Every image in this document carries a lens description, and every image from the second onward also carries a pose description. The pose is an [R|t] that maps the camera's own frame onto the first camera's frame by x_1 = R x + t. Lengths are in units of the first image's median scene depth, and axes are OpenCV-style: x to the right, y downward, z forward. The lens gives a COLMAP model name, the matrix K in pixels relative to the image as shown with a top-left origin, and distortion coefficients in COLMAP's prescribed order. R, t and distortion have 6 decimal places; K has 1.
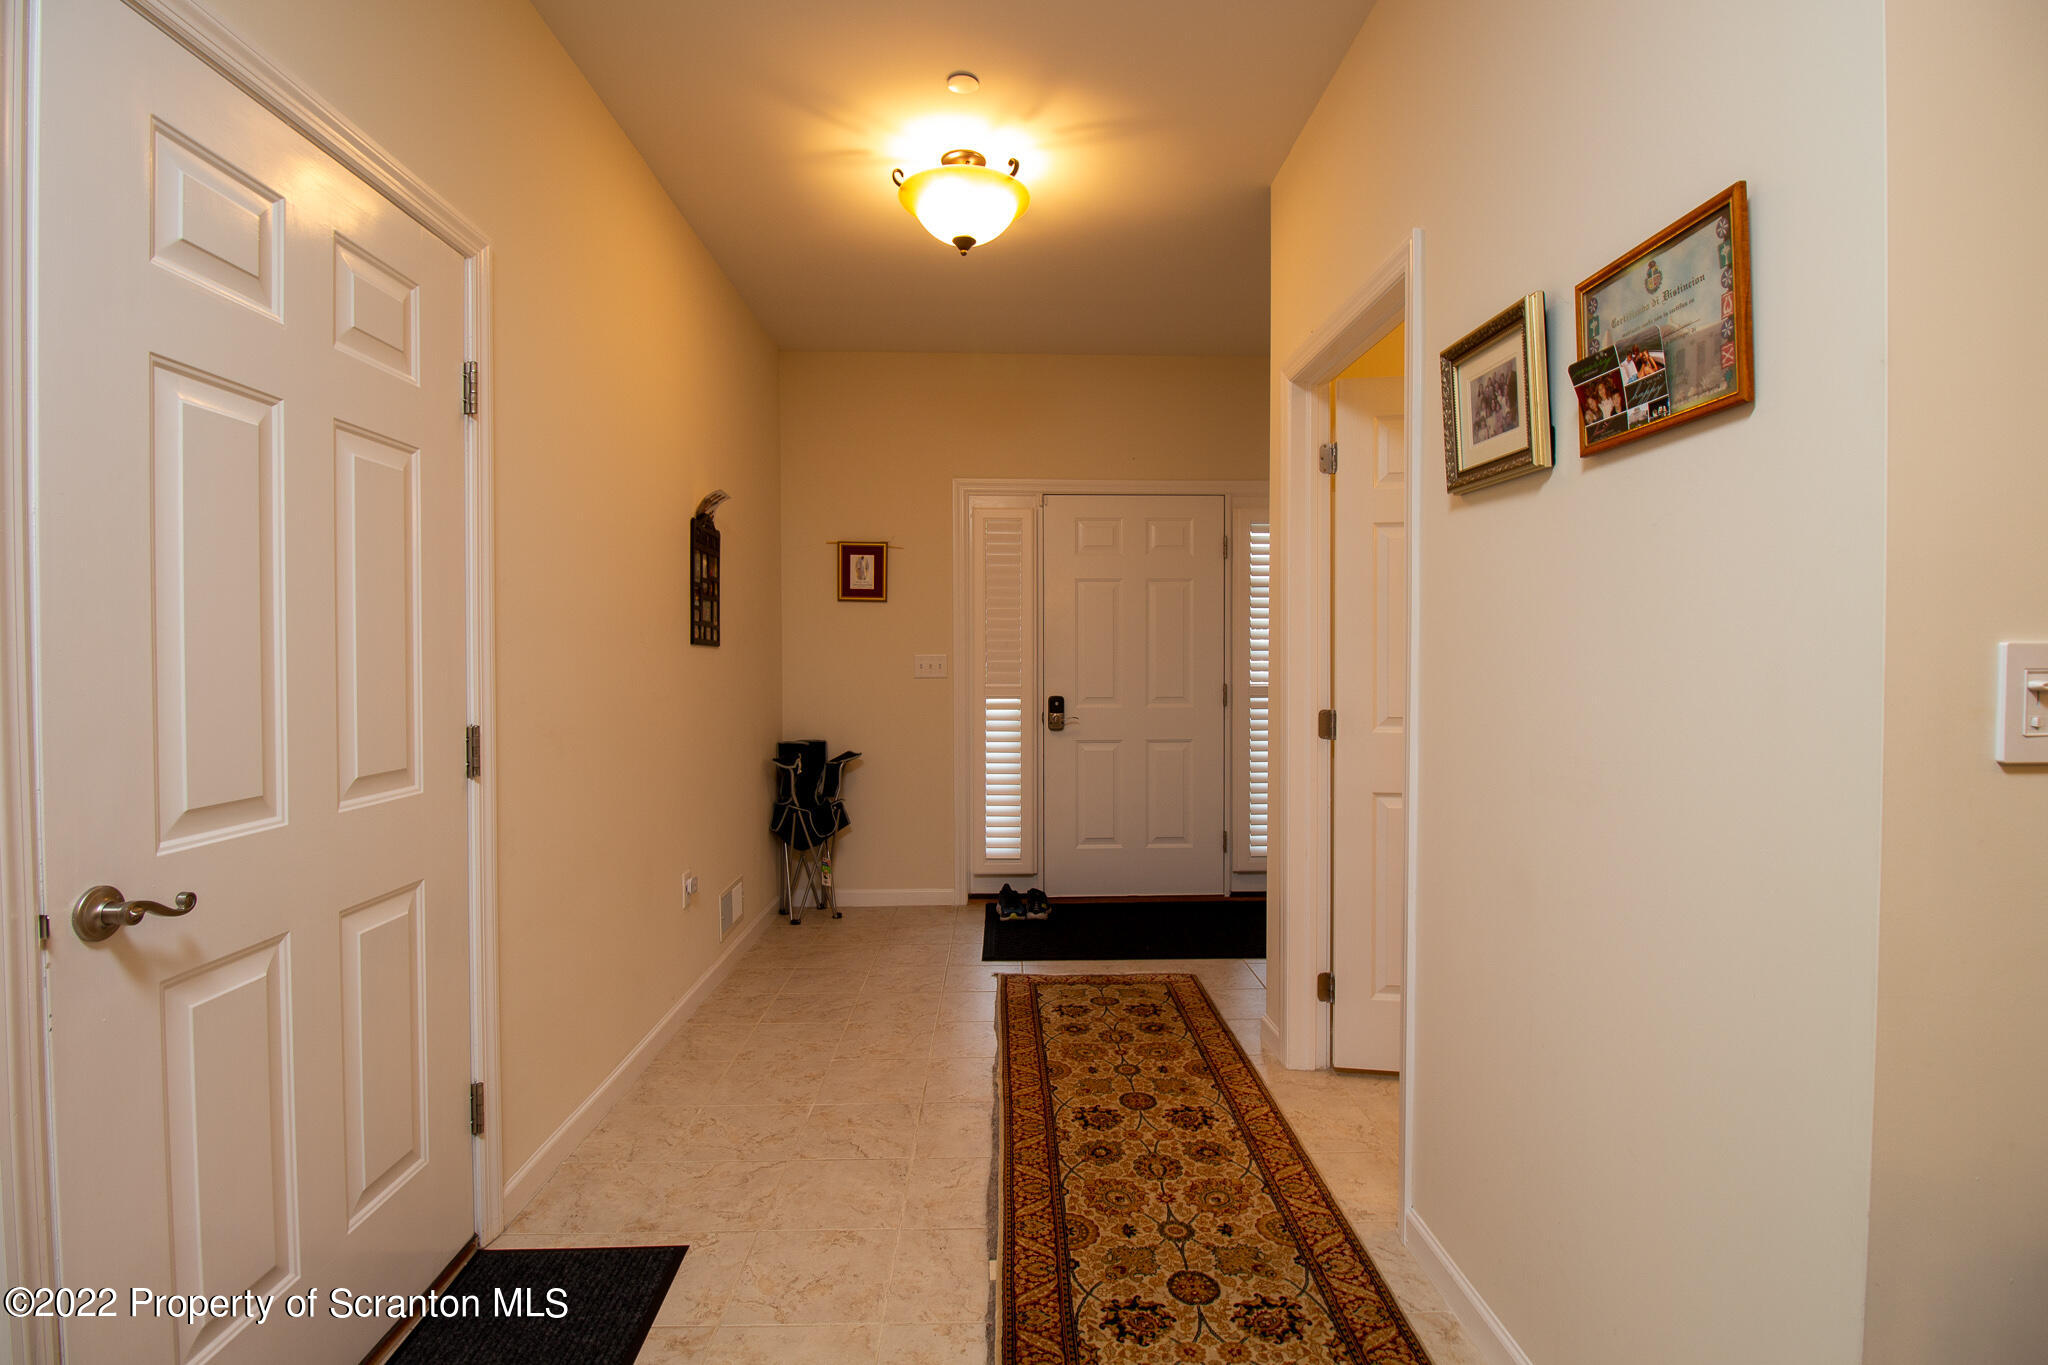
lens RADIAL K [[992.3, 0, 1033.1], [0, 992.3, 677.8], [0, 0, 1]] dist [0.000516, -0.012772]
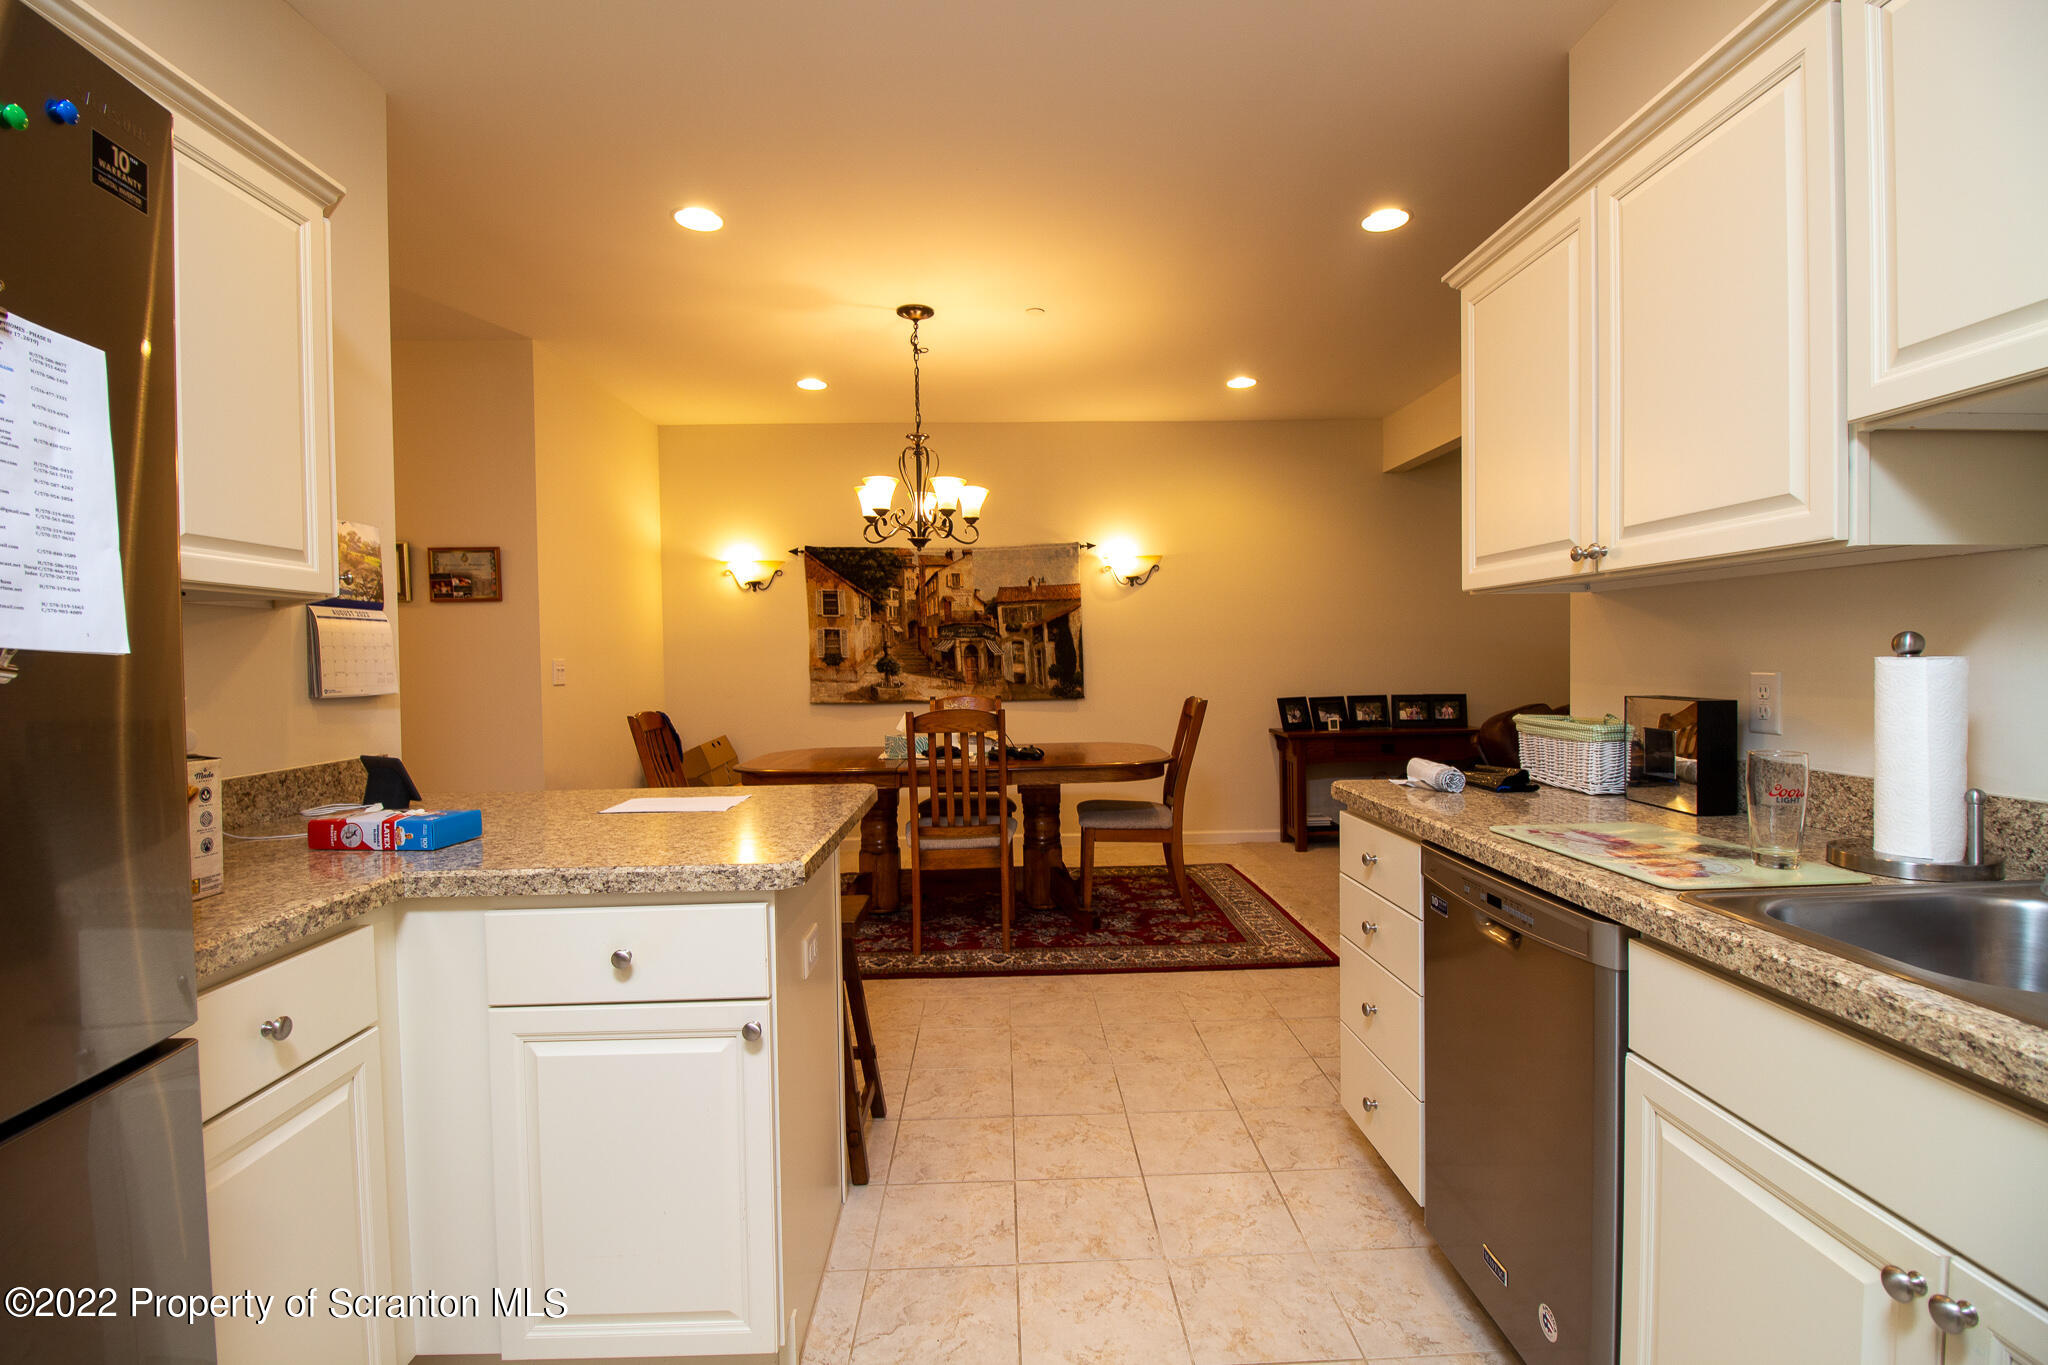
lens RADIAL K [[947.4, 0, 1033.4], [0, 947.4, 679.7], [0, 0, 1]] dist [-0.002731, -0.000700]
pose [[0.002449, -0.023766, 0.999715, -0.735010], [0.040401, 0.998904, 0.023648, 0.009935], [-0.999181, 0.040331, 0.003406, -0.275955]]
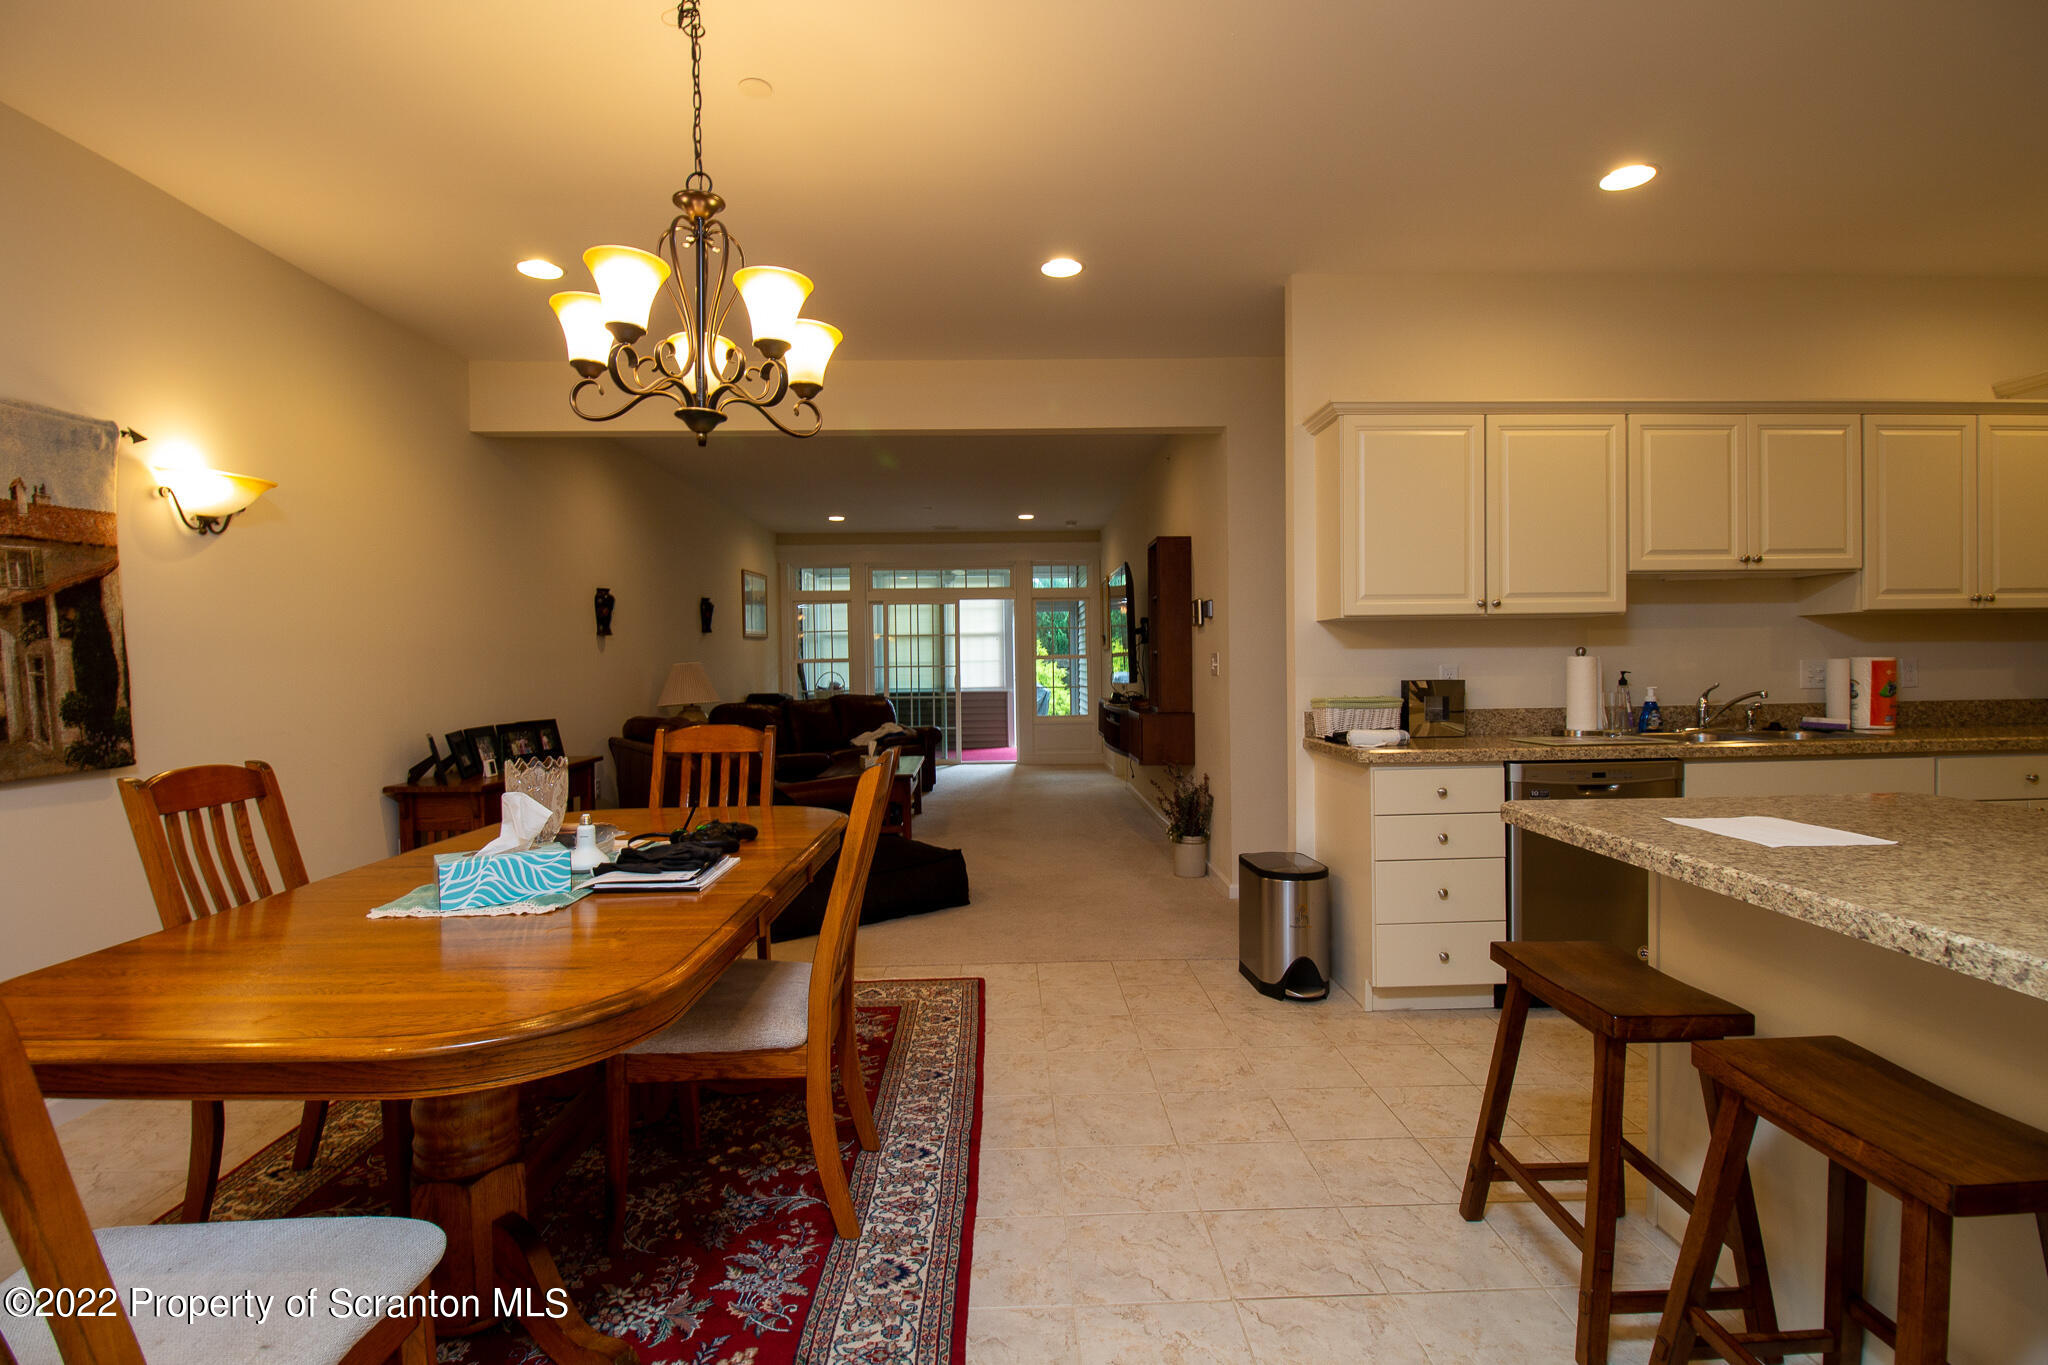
lens RADIAL K [[992.3, 0, 1033.1], [0, 992.3, 677.8], [0, 0, 1]] dist [0.000516, -0.012772]
pose [[-0.999879, 0.015035, 0.004060, -0.030598], [0.015200, 0.998902, 0.044319, -0.004167], [-0.003389, 0.044375, -0.999009, 0.251692]]
